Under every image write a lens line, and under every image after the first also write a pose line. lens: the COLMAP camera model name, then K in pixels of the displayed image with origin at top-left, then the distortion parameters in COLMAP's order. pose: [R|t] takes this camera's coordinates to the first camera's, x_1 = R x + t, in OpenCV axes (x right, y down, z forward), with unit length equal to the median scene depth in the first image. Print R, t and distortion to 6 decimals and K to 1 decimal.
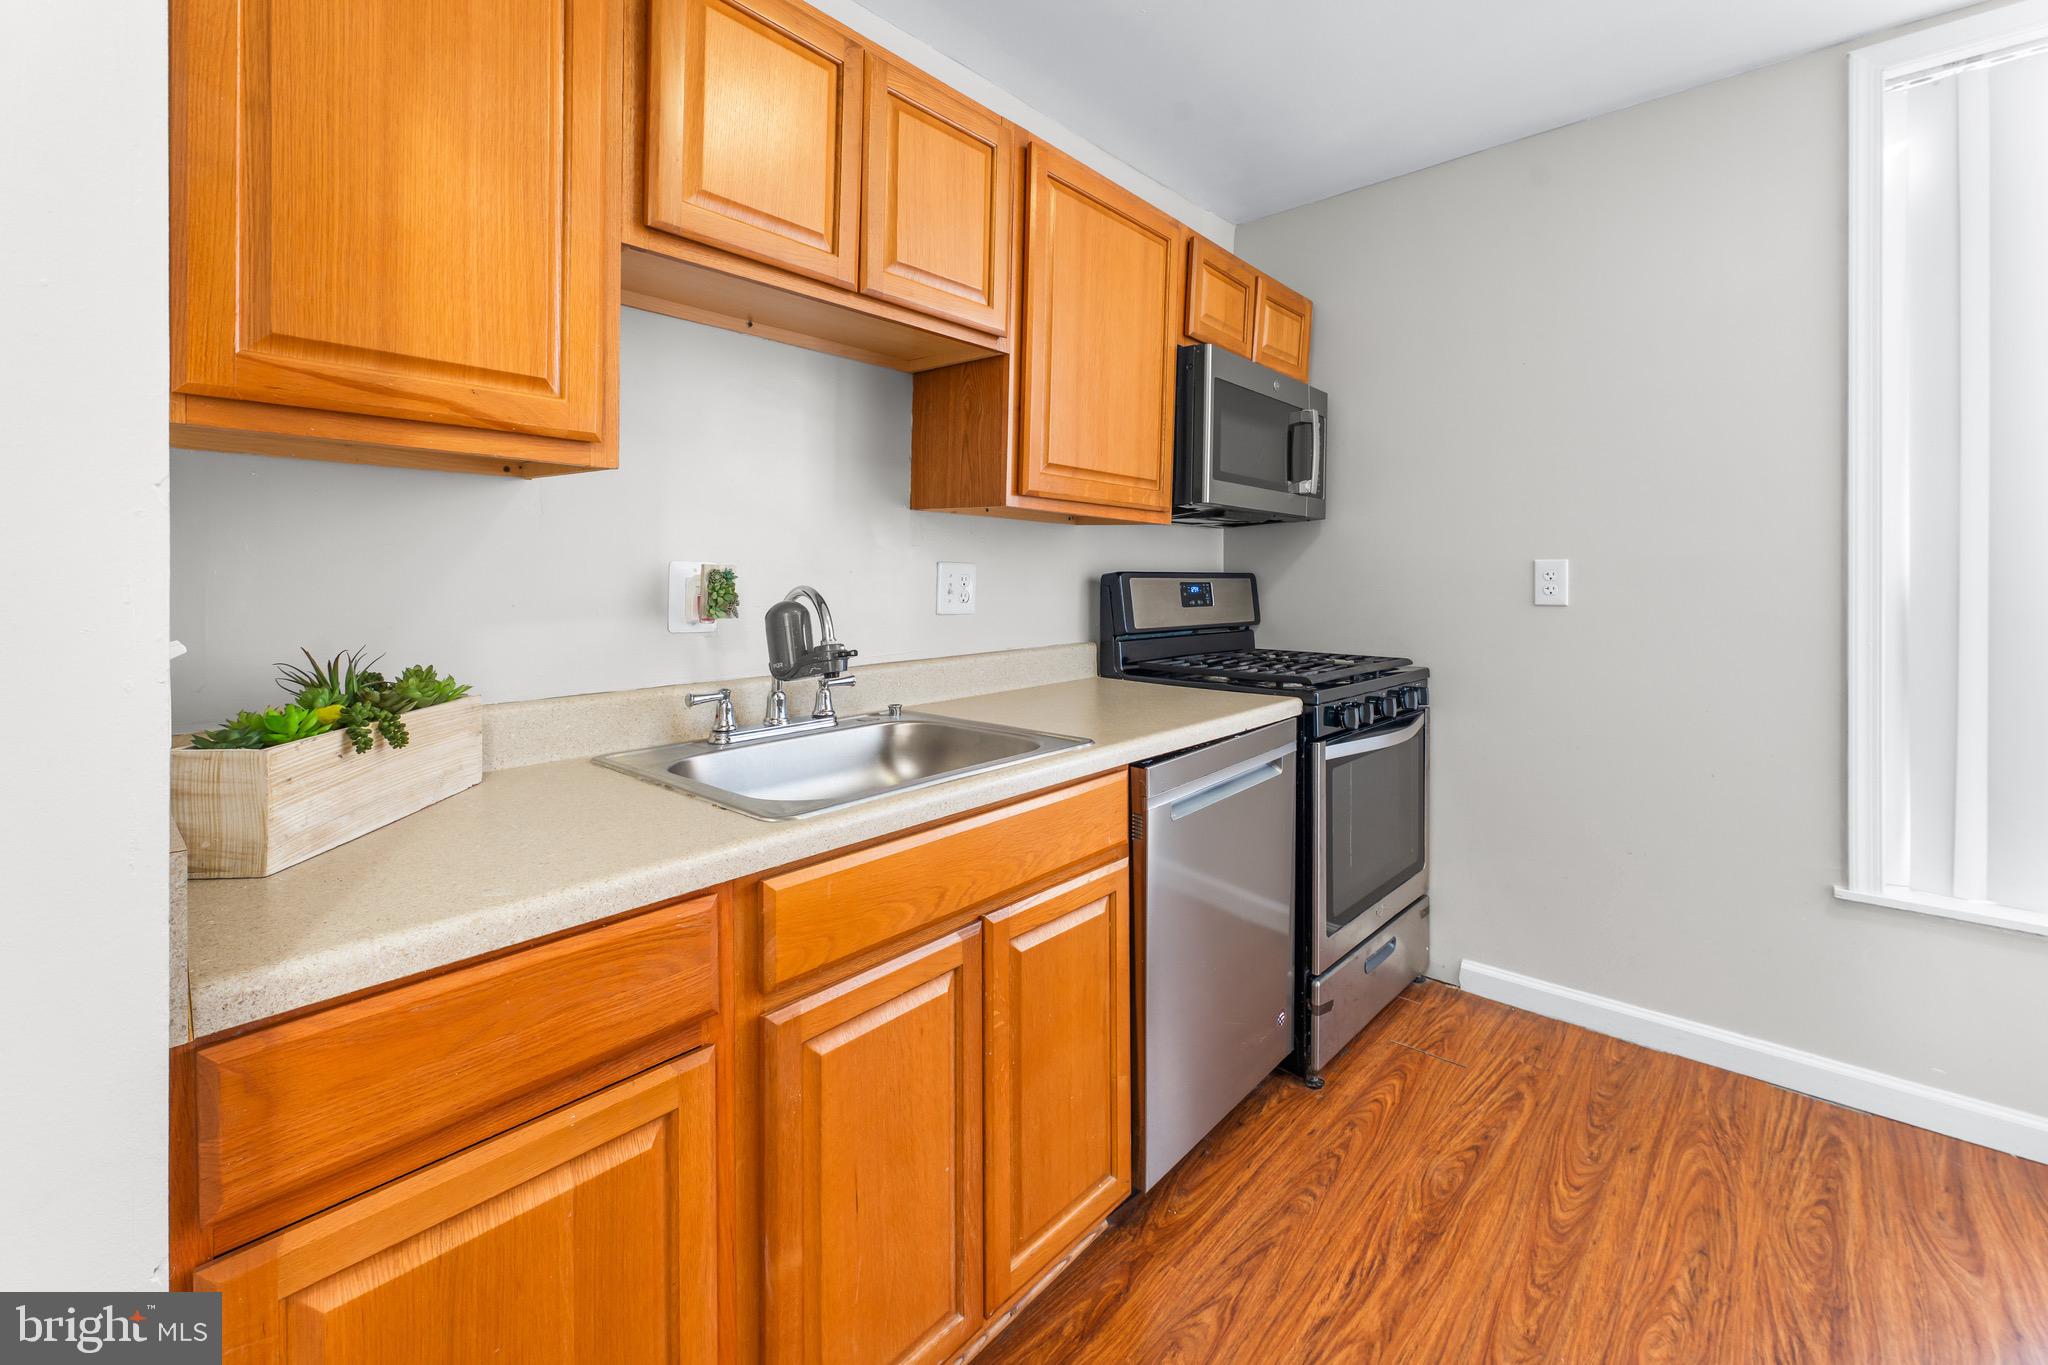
lens RADIAL K [[847.5, 0, 1023.1], [0, 847.5, 576.0], [0, 0, 1]] dist [0.003174, 0.000415]
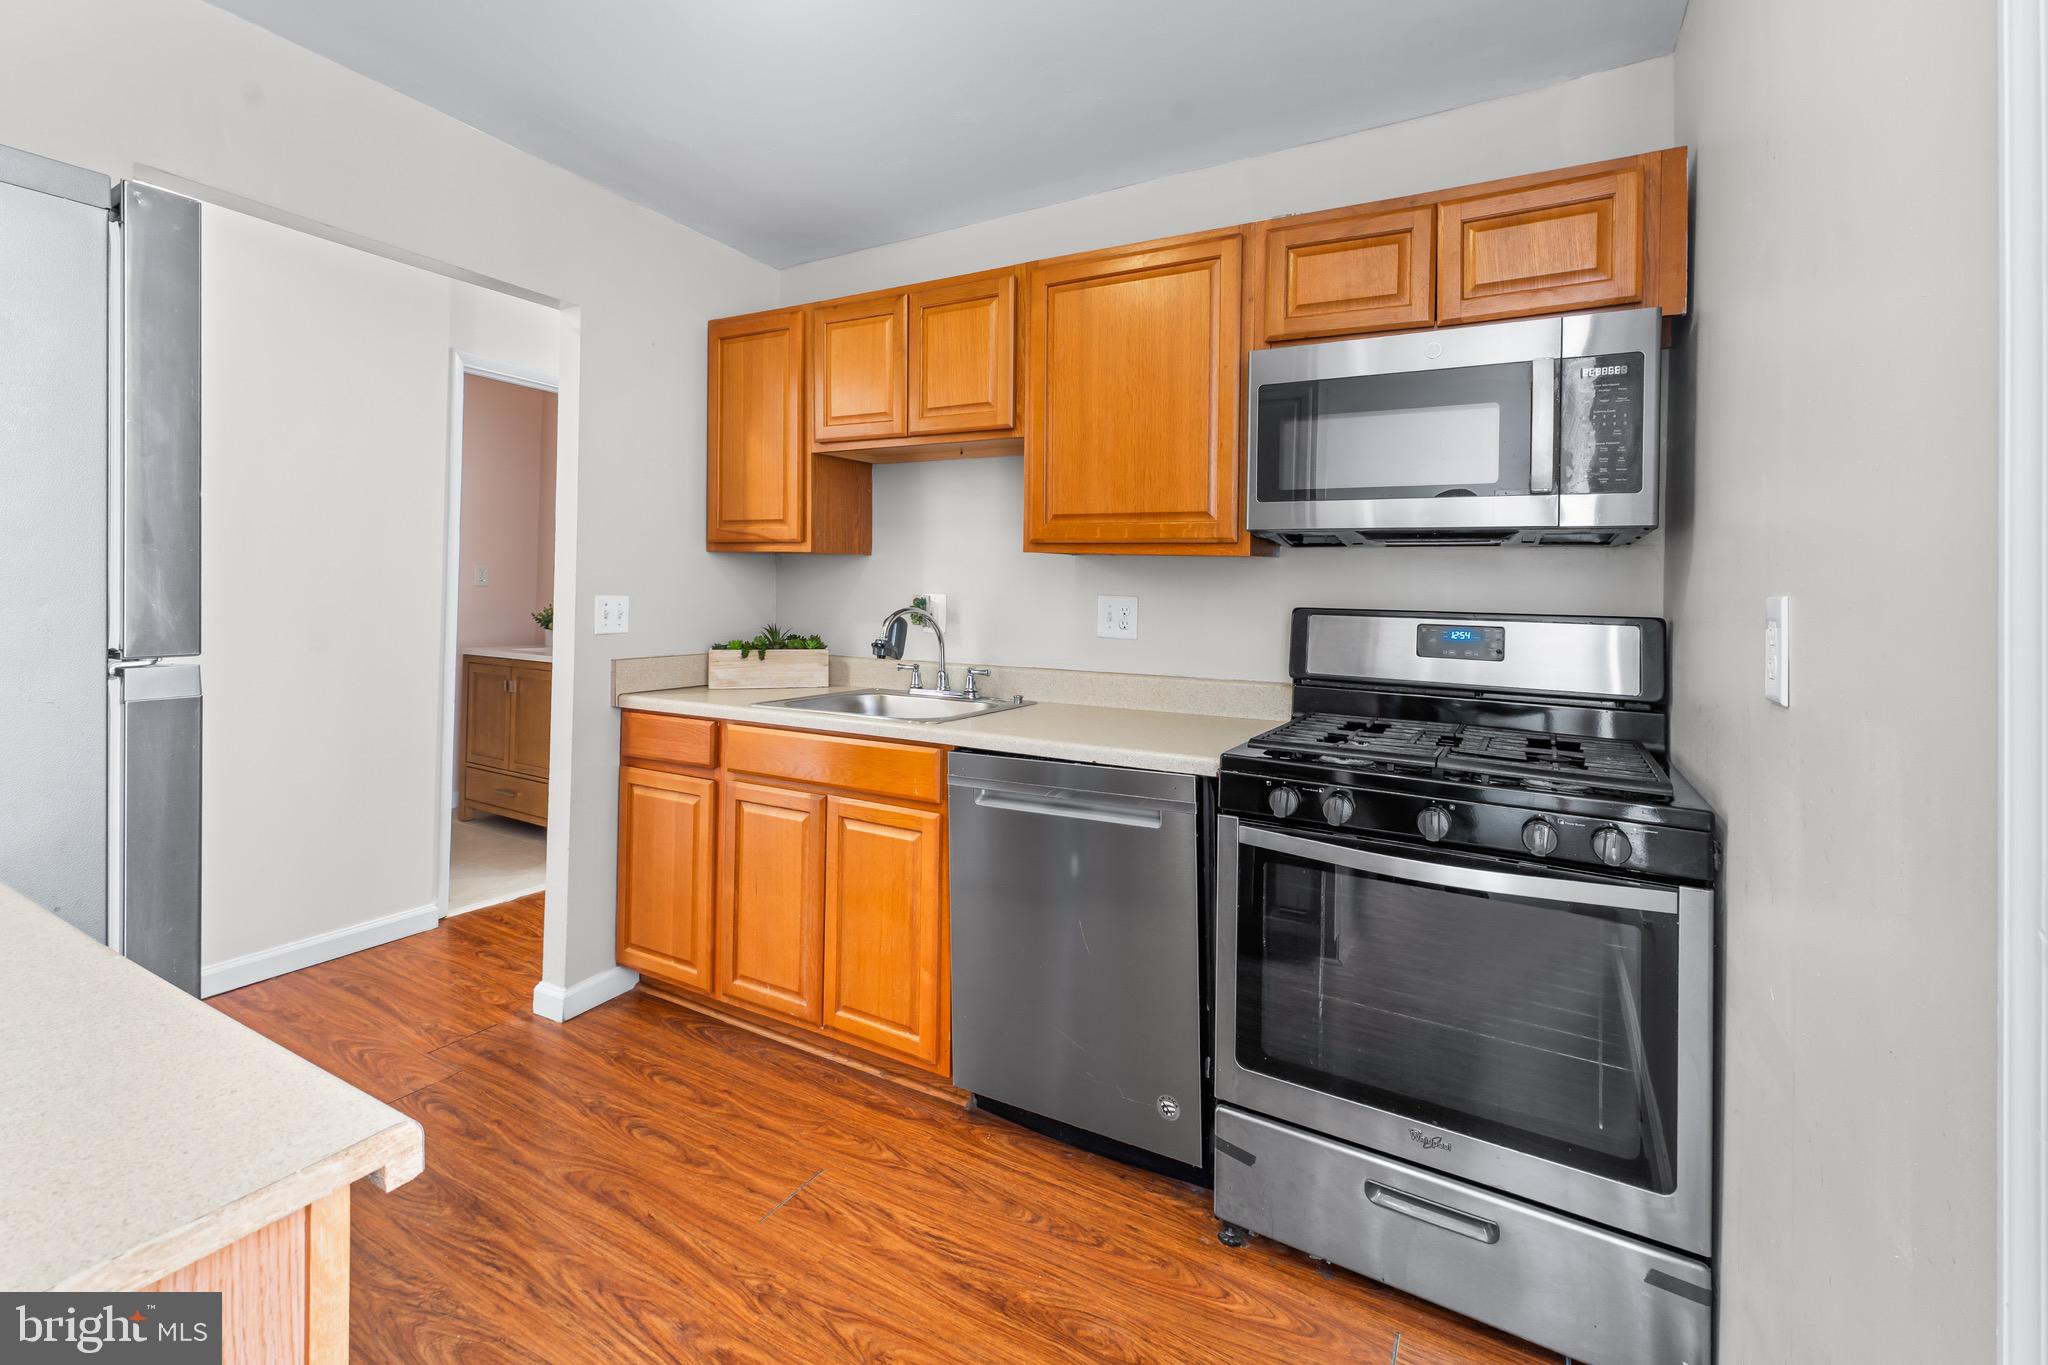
lens RADIAL K [[869.4, 0, 1061.8], [0, 869.4, 588.7], [0, 0, 1]] dist [0.003545, 0.000311]
pose [[0.240425, -0.003960, -0.970660, 1.480286], [-0.022612, 0.999697, -0.009680, -0.016191], [0.970404, 0.024276, 0.240262, 0.832549]]
